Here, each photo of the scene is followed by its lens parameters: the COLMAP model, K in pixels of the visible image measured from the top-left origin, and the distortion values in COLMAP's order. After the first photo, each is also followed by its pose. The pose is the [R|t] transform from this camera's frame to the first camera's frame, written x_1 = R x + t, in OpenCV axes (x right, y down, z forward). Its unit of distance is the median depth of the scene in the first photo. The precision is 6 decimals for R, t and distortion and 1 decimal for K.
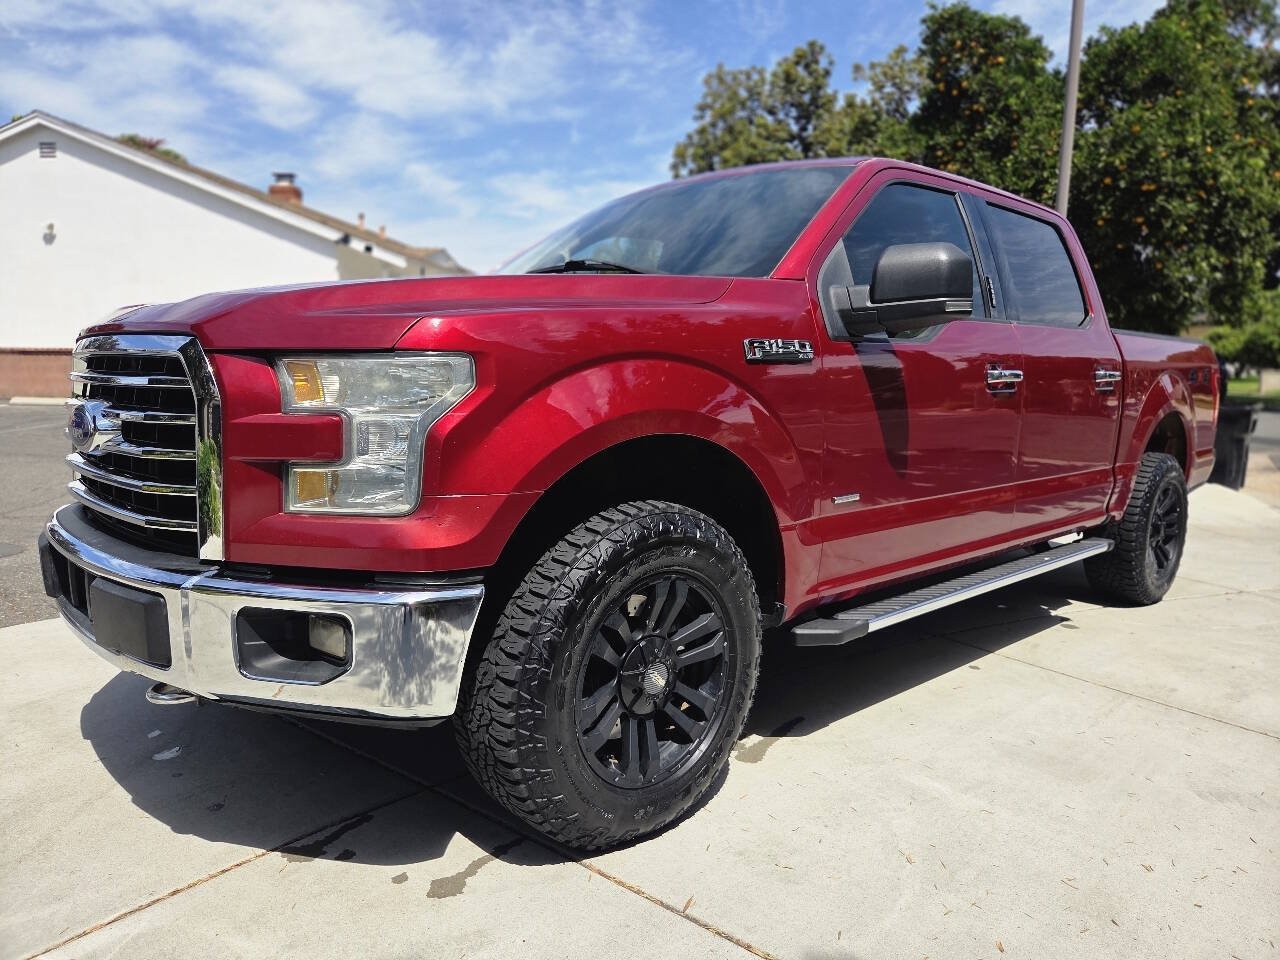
lens RADIAL K [[869.5, 0, 639.6], [0, 869.5, 469.4], [0, 0, 1]] dist [0.075007, -0.061784]
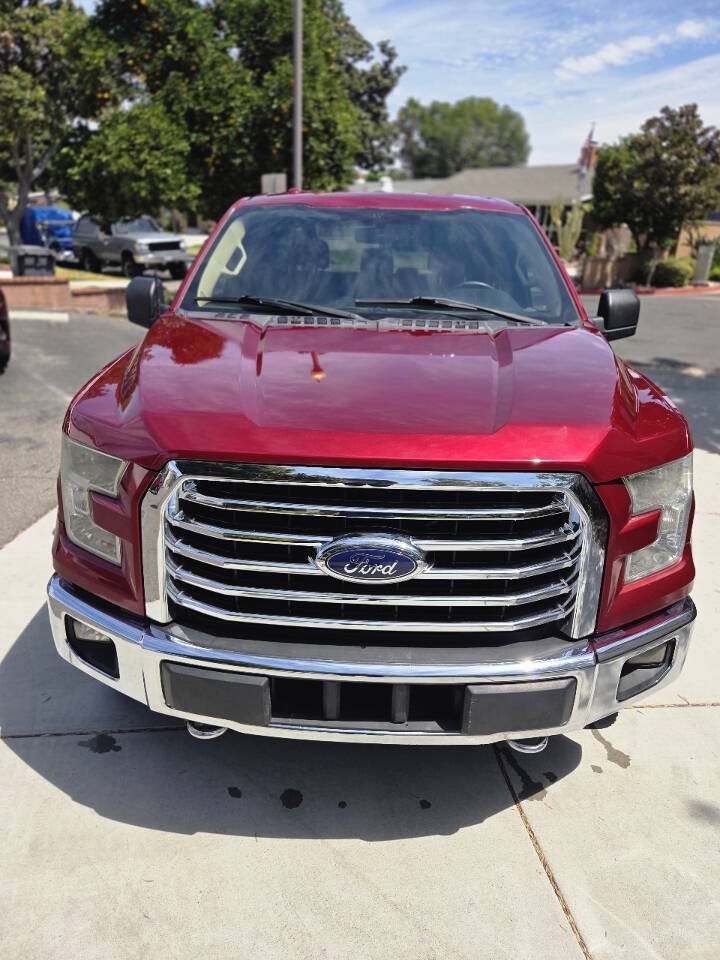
lens RADIAL K [[652.1, 0, 360.8], [0, 652.1, 475.4], [0, 0, 1]] dist [0.075007, -0.061784]
pose [[0.707919, -0.236211, 0.665624, -0.212796], [0.061440, 0.959441, 0.275134, -0.067103], [-0.703617, -0.153877, 0.693719, 0.096516]]
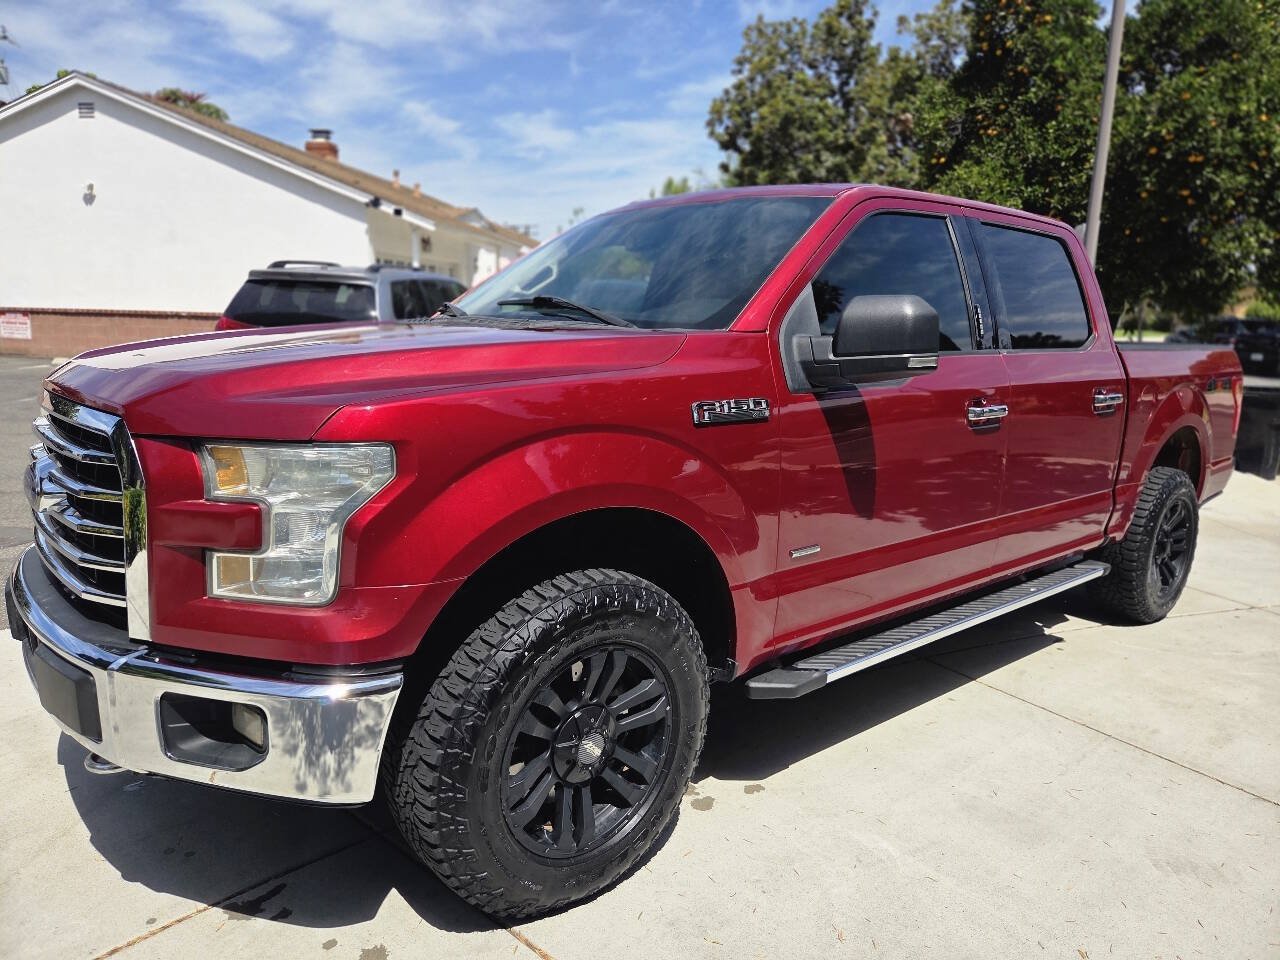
lens RADIAL K [[869.5, 0, 637.8], [0, 869.5, 461.2], [0, 0, 1]] dist [0.075007, -0.061784]
pose [[0.998834, 0.018218, -0.044709, 0.020957], [-0.016194, 0.998846, 0.045218, -0.025677], [0.045482, -0.044441, 0.997976, 0.002689]]
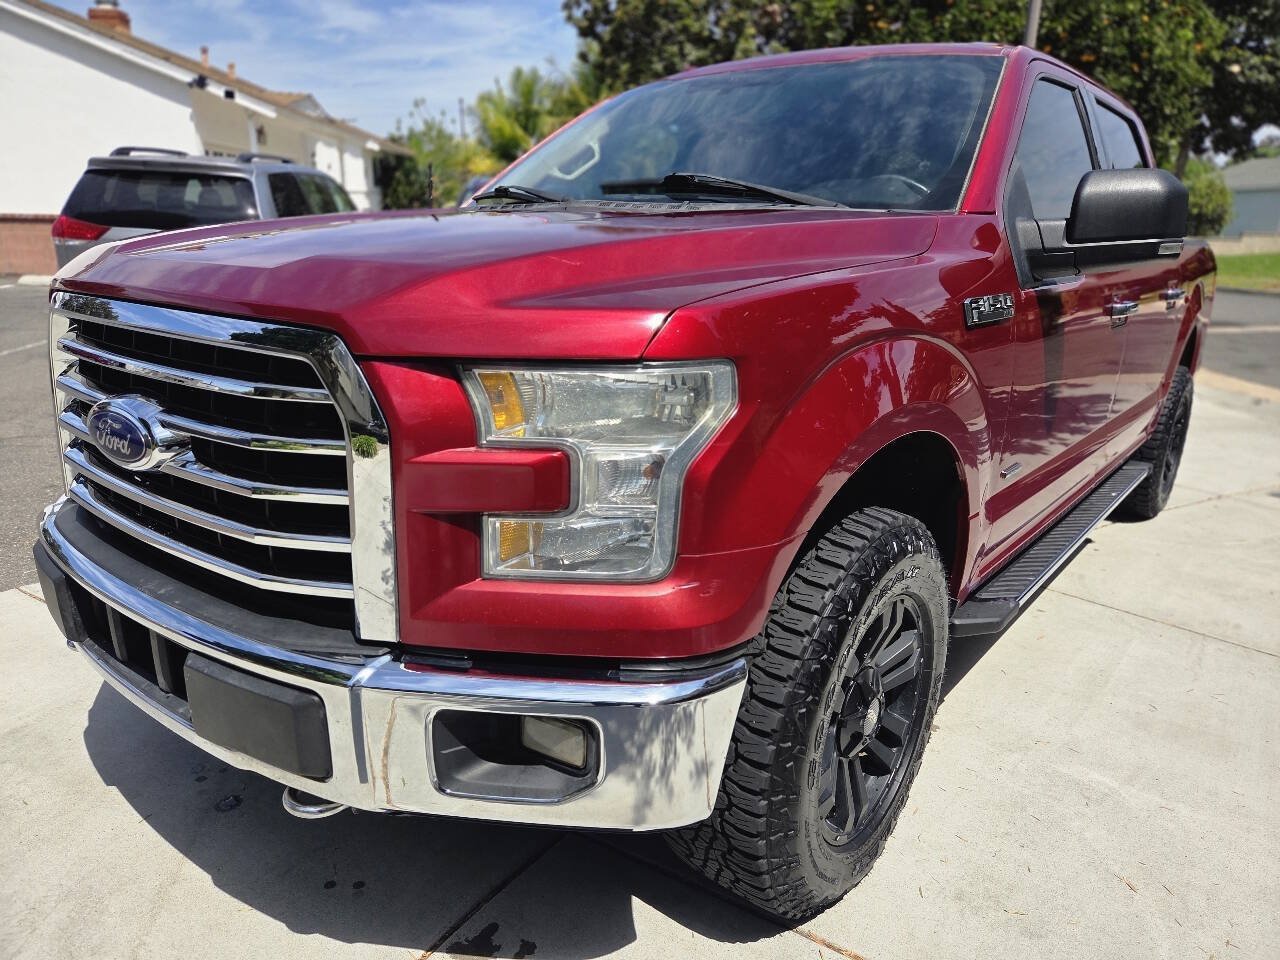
lens RADIAL K [[869.5, 0, 635.7], [0, 869.5, 481.1], [0, 0, 1]] dist [0.075007, -0.061784]
pose [[0.990513, -0.028593, 0.134415, -0.059625], [0.006207, 0.986426, 0.164089, -0.024193], [-0.137282, -0.161698, 0.977245, 0.044314]]
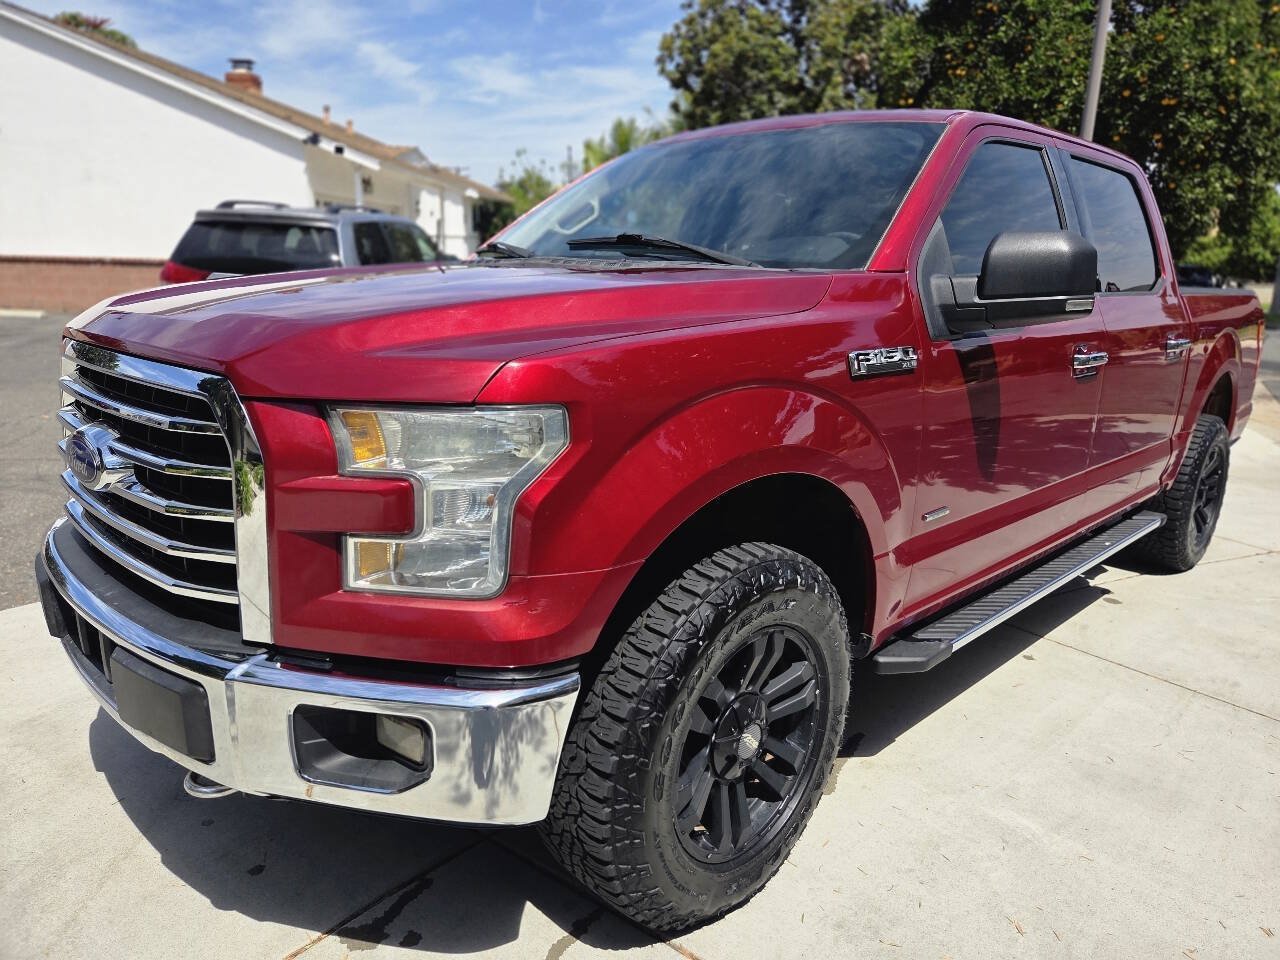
lens RADIAL K [[869.5, 0, 640.2], [0, 869.5, 467.9], [0, 0, 1]] dist [0.075007, -0.061784]
pose [[0.999499, 0.003514, 0.031458, -0.023248], [-0.006896, 0.994119, 0.108070, -0.025869], [-0.030893, -0.108233, 0.993645, 0.026039]]
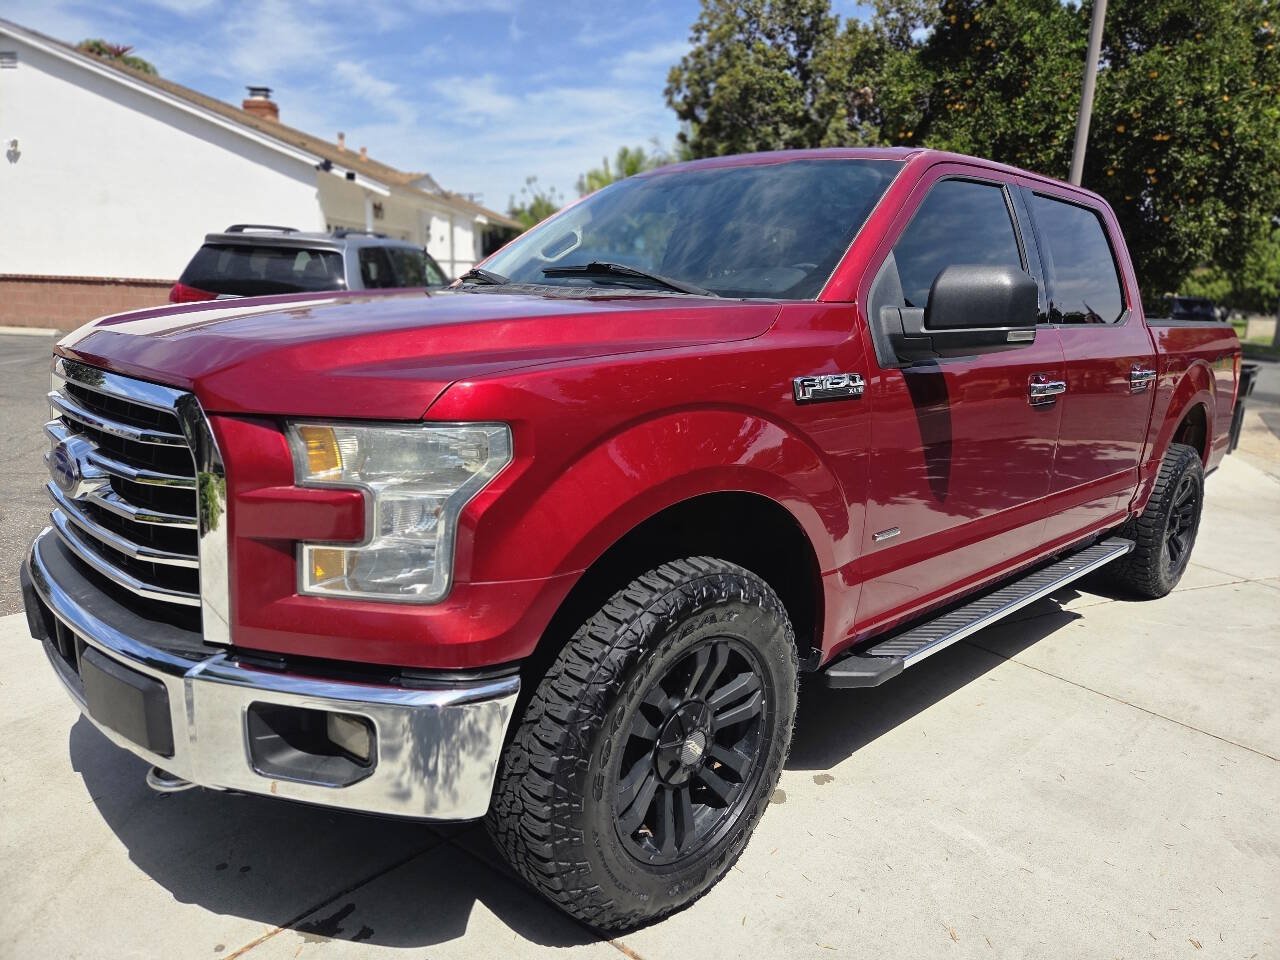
lens RADIAL K [[869.5, 0, 640.8], [0, 869.5, 465.8], [0, 0, 1]] dist [0.075007, -0.061784]
pose [[0.999603, 0.016909, 0.022549, -0.012103], [-0.018628, 0.996751, 0.078358, -0.025565], [-0.021150, -0.078747, 0.996670, 0.016401]]
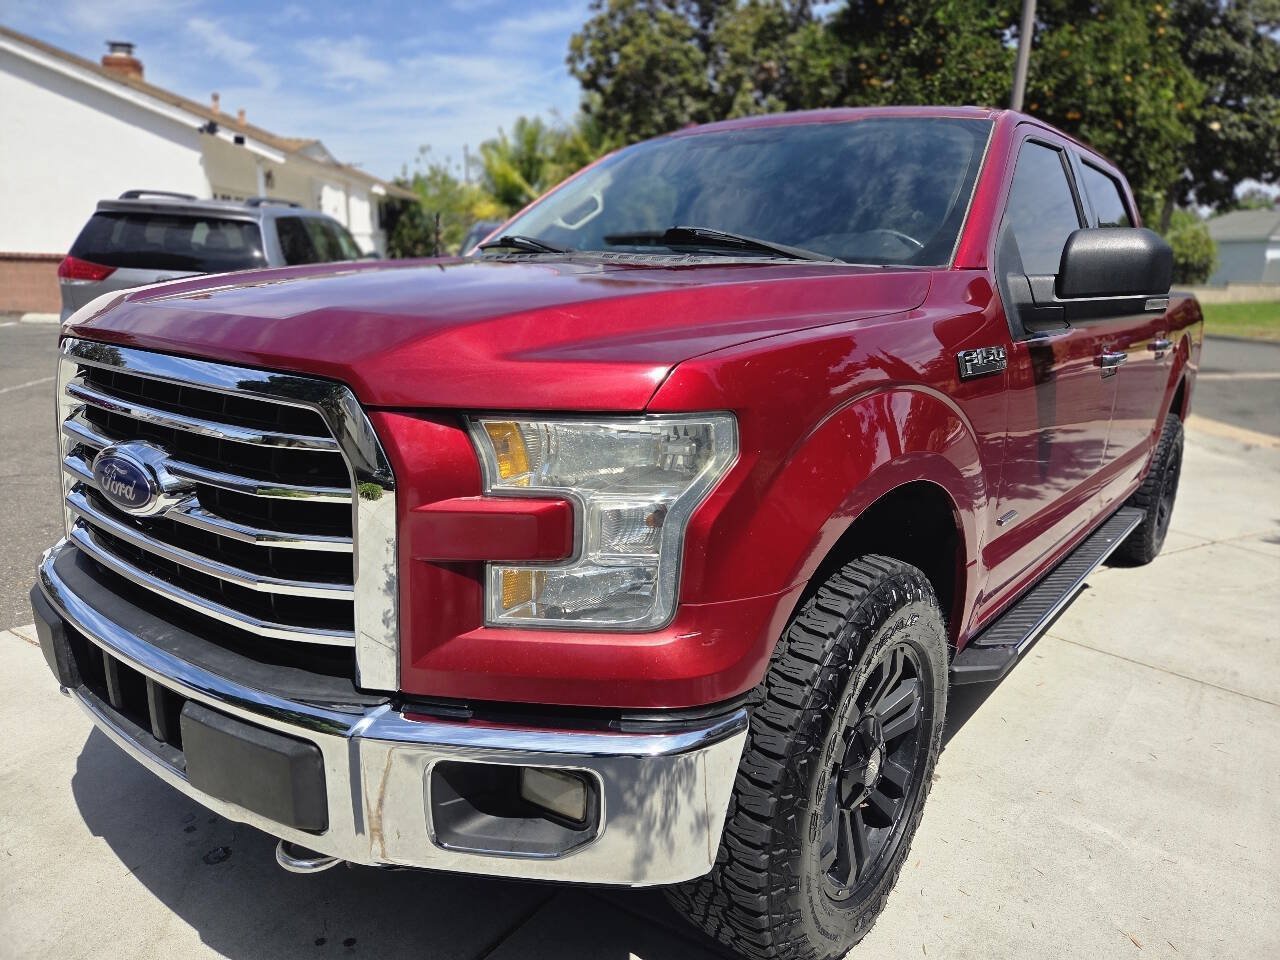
lens RADIAL K [[869.5, 0, 644.8], [0, 869.5, 467.6], [0, 0, 1]] dist [0.075007, -0.061784]
pose [[0.988935, -0.013965, 0.147692, -0.060375], [-0.001621, 0.994483, 0.104888, -0.025885], [-0.148342, -0.103967, 0.983456, 0.042877]]
